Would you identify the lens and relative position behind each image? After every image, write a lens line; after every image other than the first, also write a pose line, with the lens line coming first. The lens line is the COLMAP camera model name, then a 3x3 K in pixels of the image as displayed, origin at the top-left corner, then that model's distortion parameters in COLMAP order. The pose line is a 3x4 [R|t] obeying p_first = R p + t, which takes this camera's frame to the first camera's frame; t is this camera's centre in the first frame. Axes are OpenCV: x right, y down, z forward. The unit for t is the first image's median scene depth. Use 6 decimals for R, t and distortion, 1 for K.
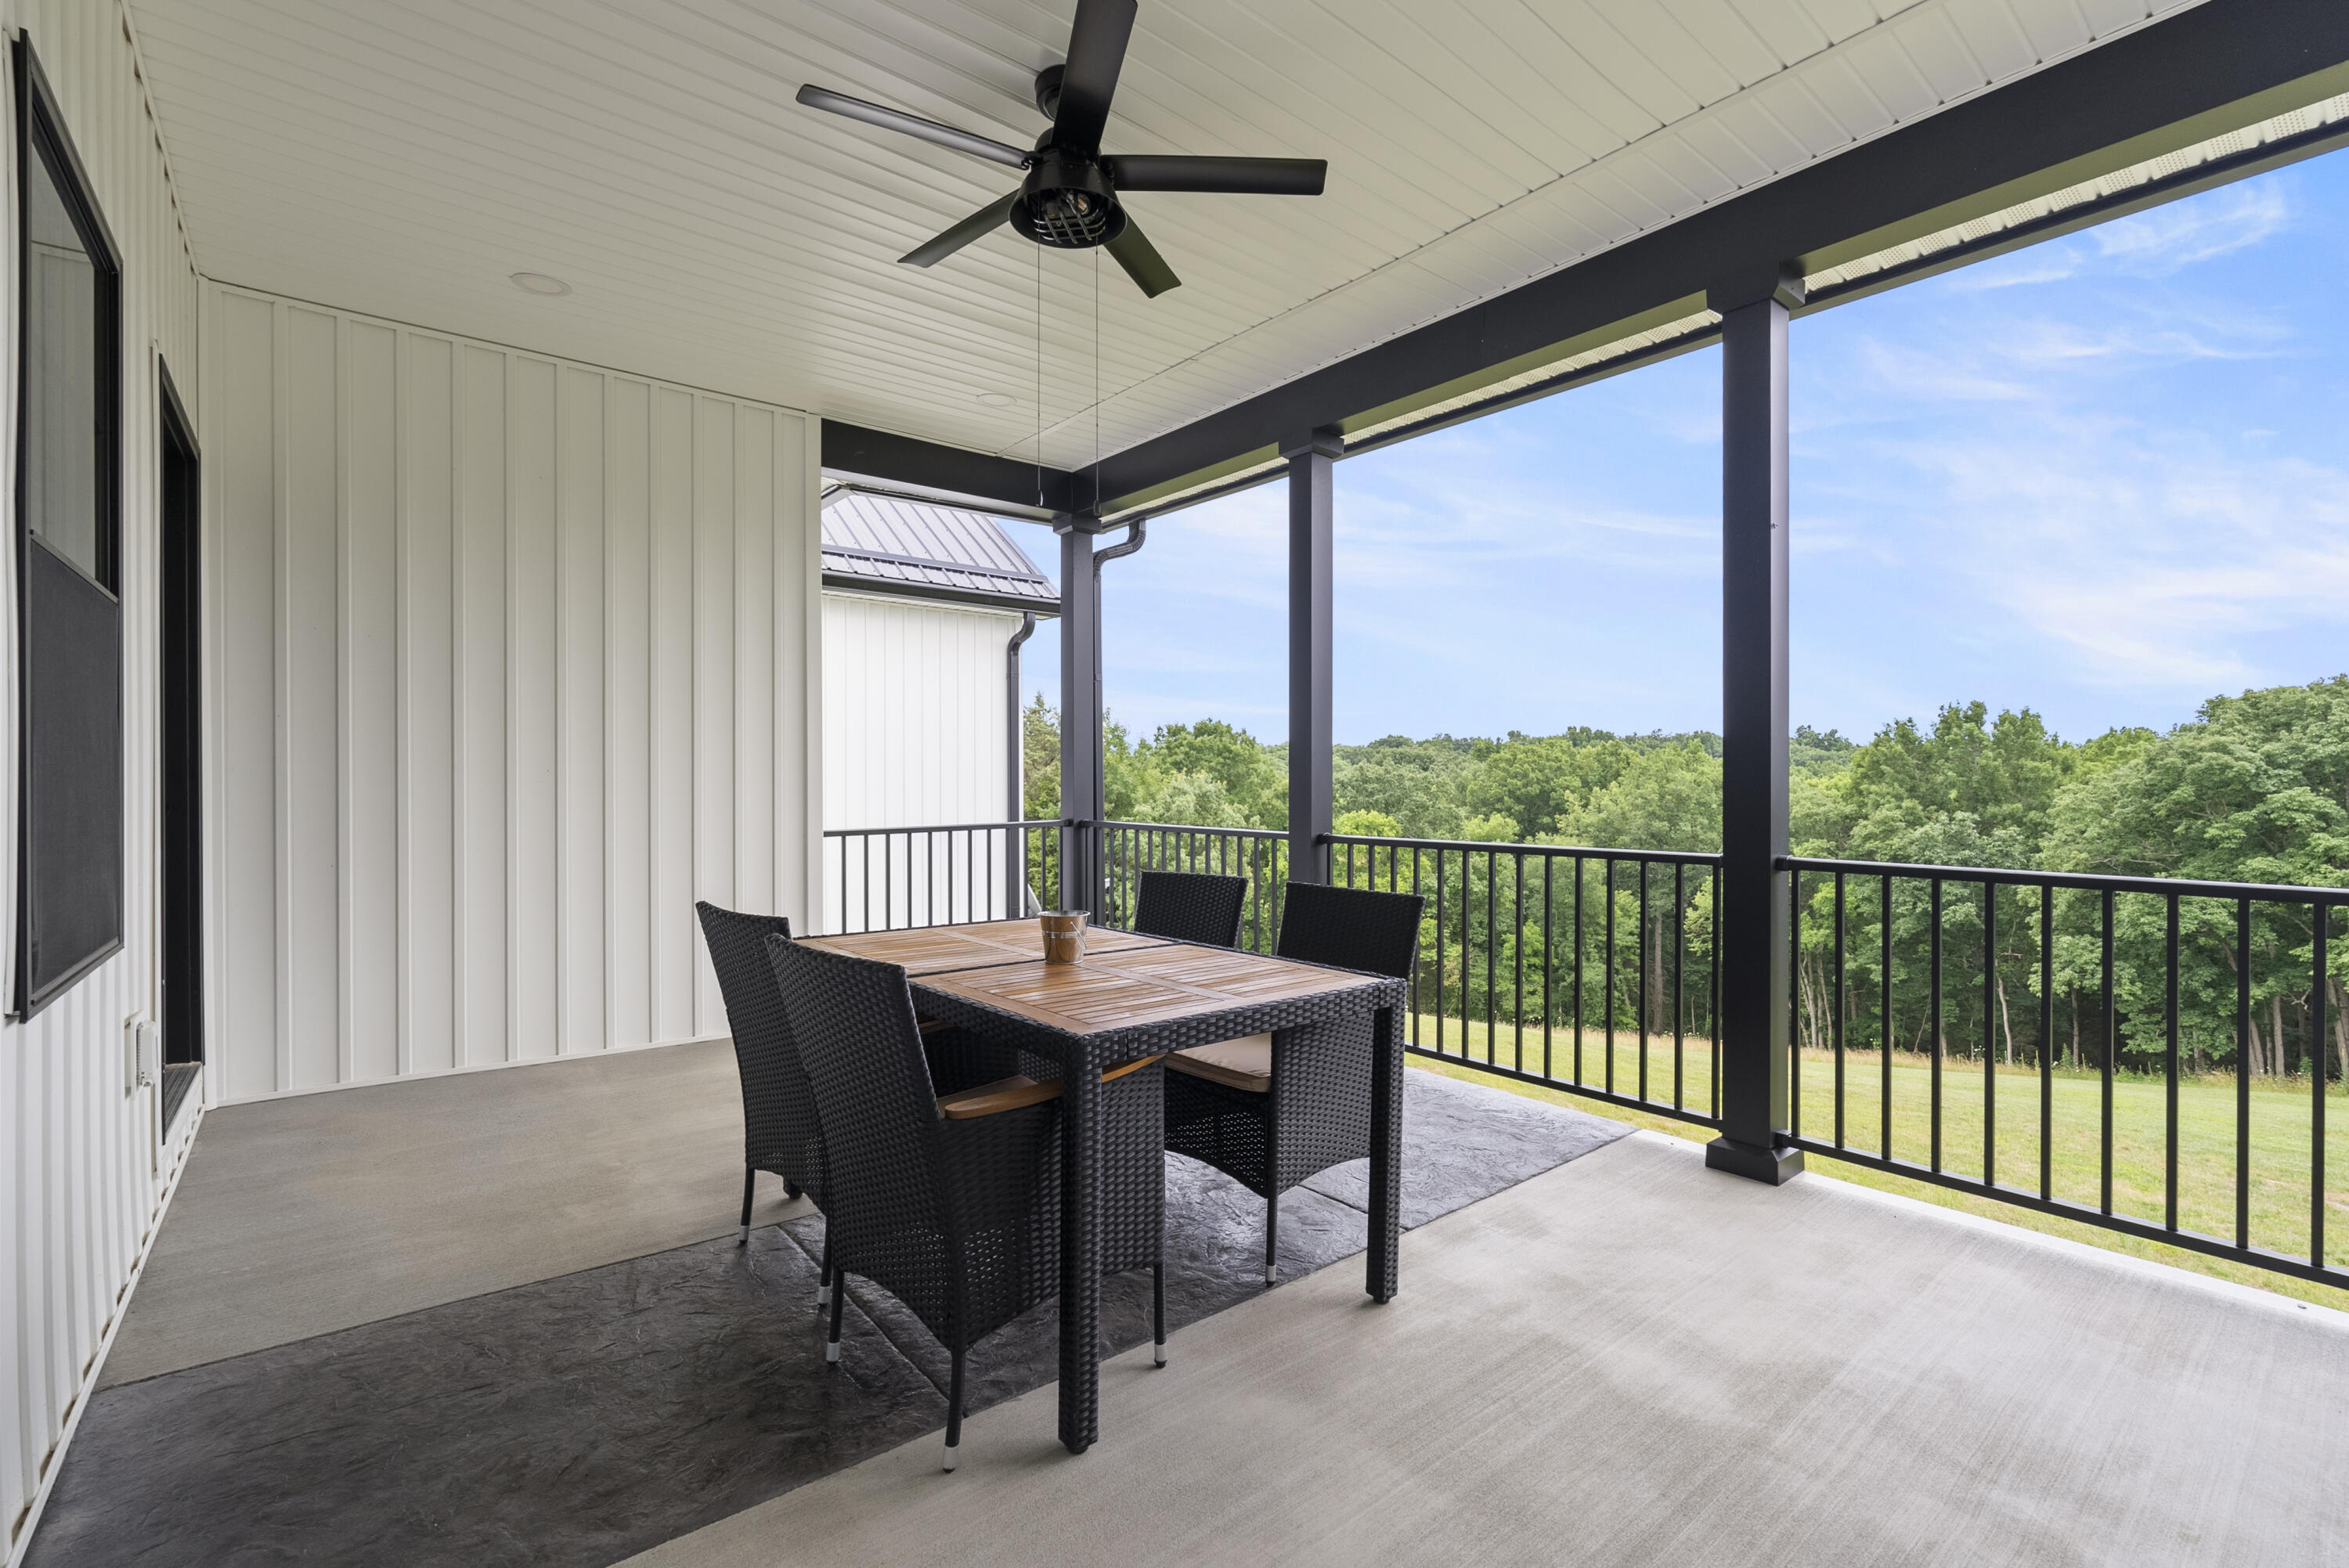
lens RADIAL K [[1064.7, 0, 1158.4], [0, 1064.7, 781.6], [0, 0, 1]] dist [-0.001651, -0.000388]
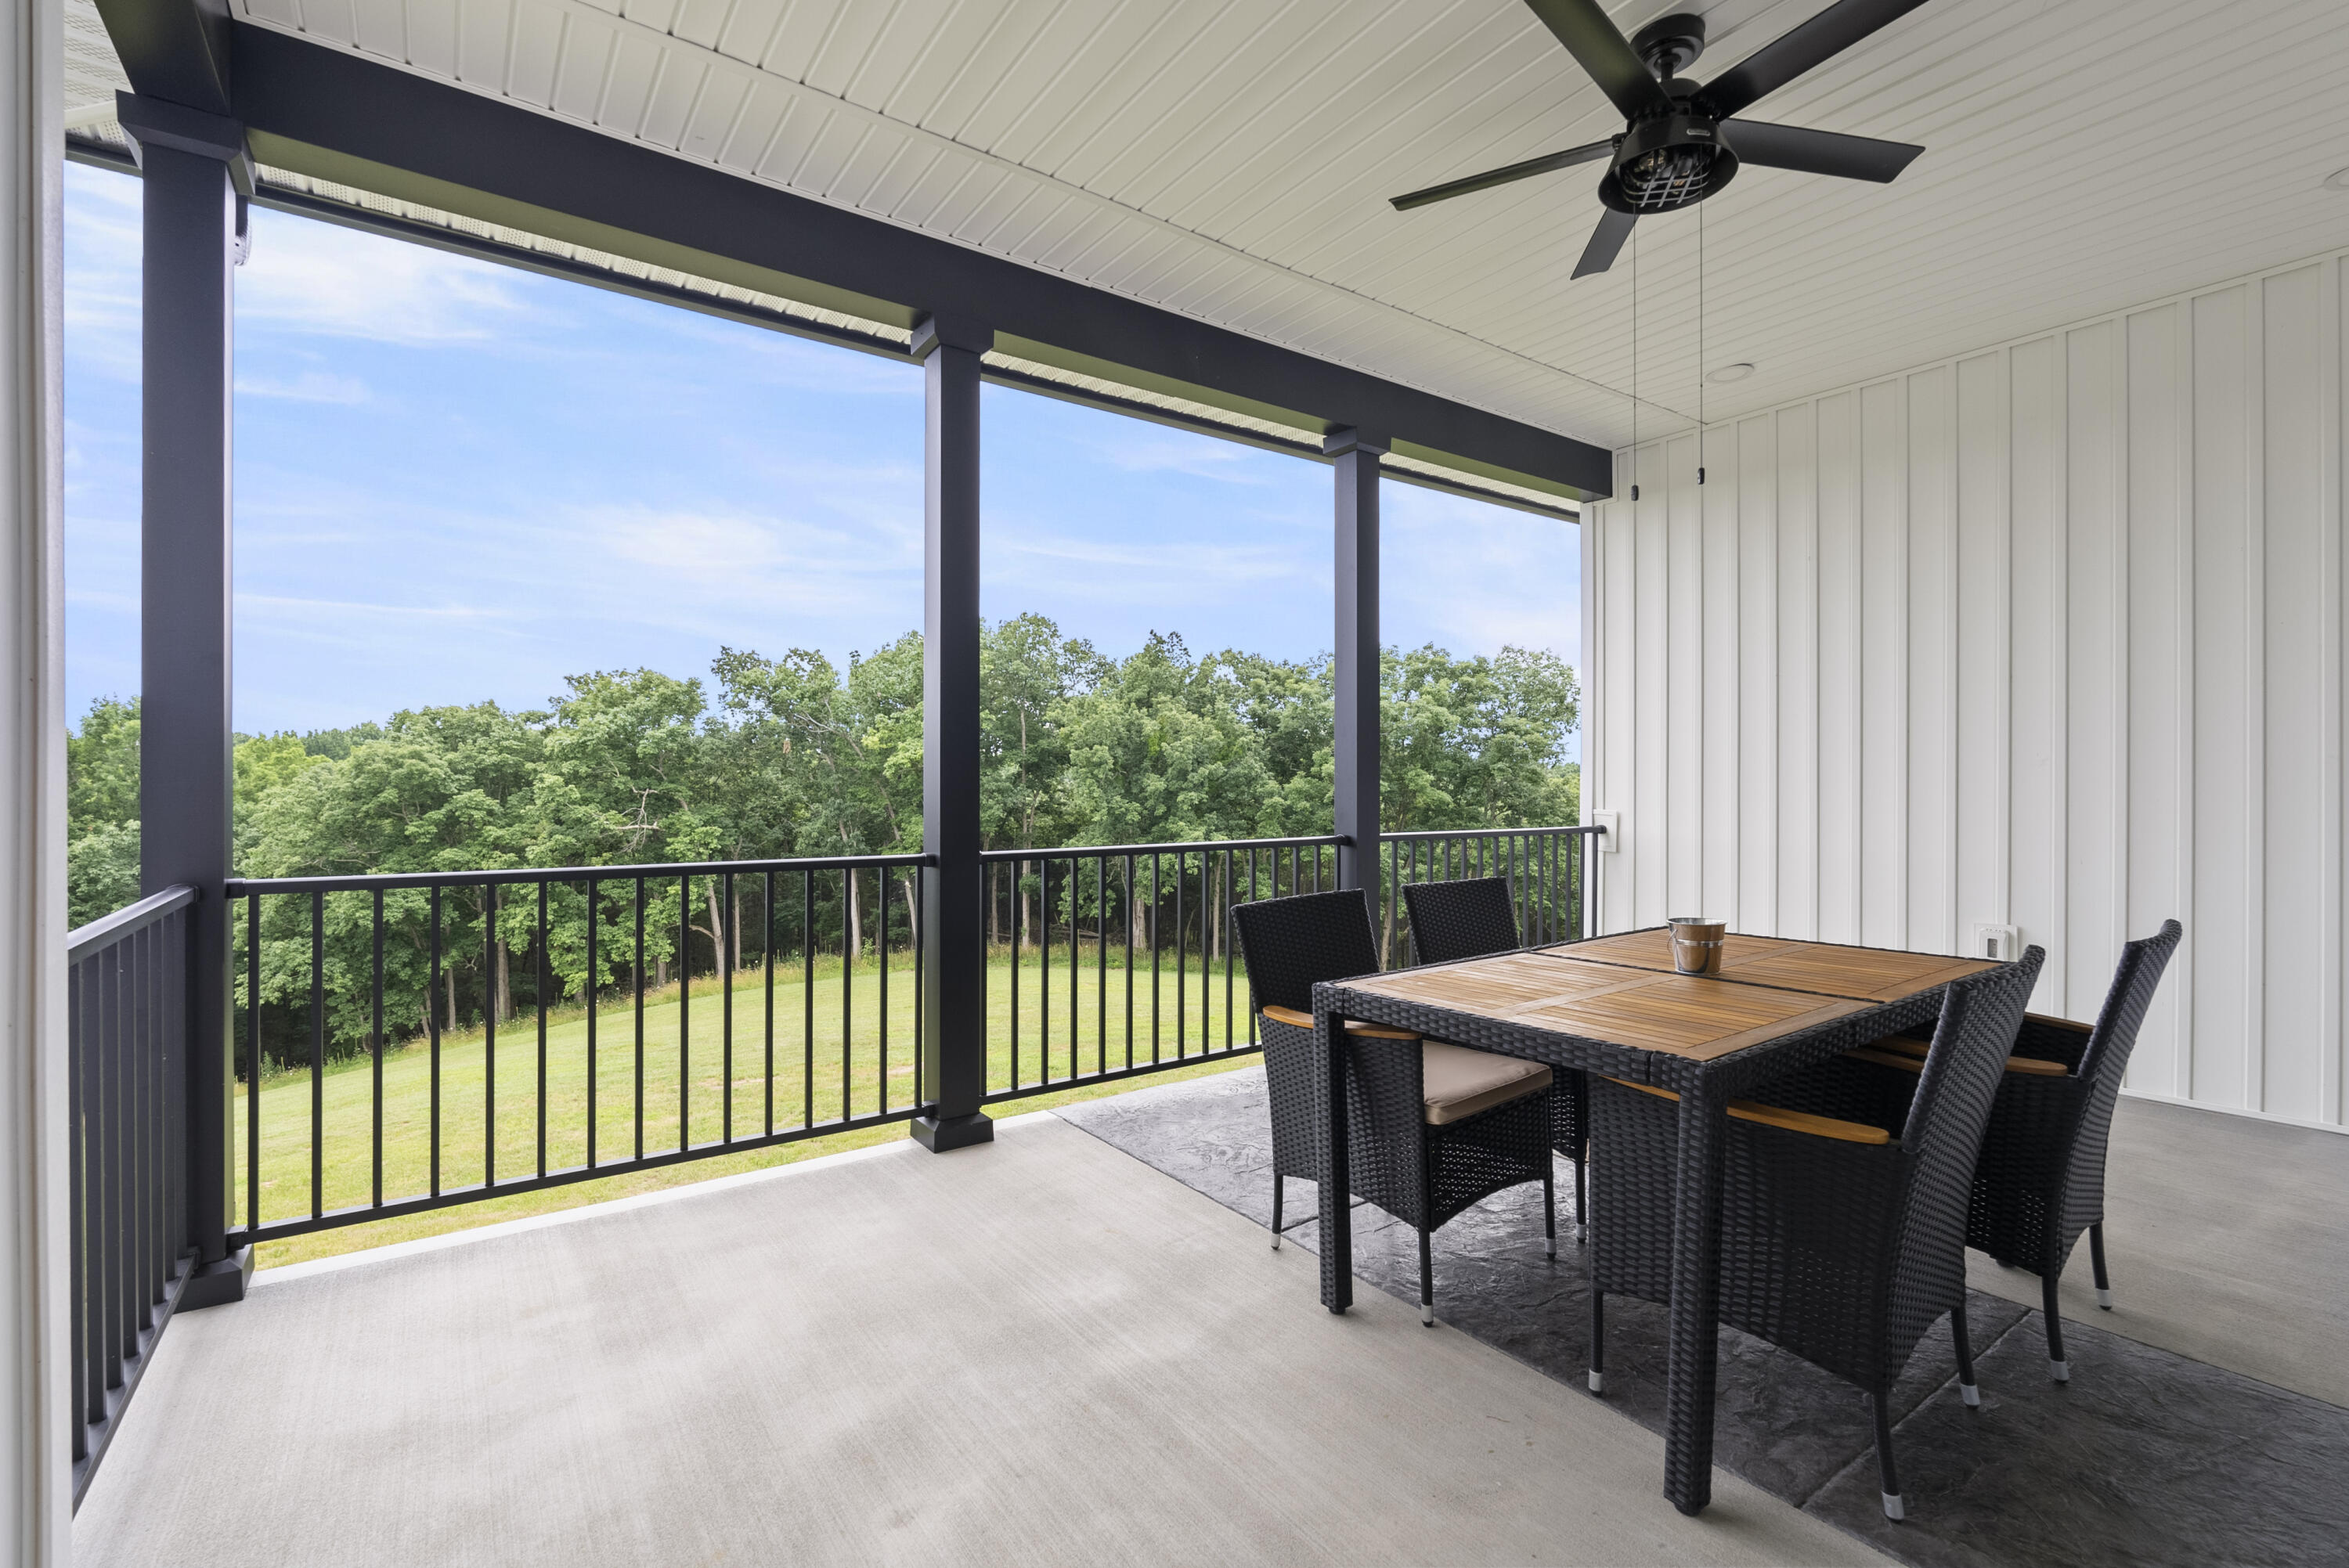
lens RADIAL K [[1064.7, 0, 1158.4], [0, 1064.7, 781.6], [0, 0, 1]] dist [-0.001651, -0.000388]
pose [[0.069625, -0.001485, 0.997572, -0.087714], [0.005695, 0.999983, 0.001091, -0.000587], [-0.997557, 0.005605, 0.069633, 0.120073]]
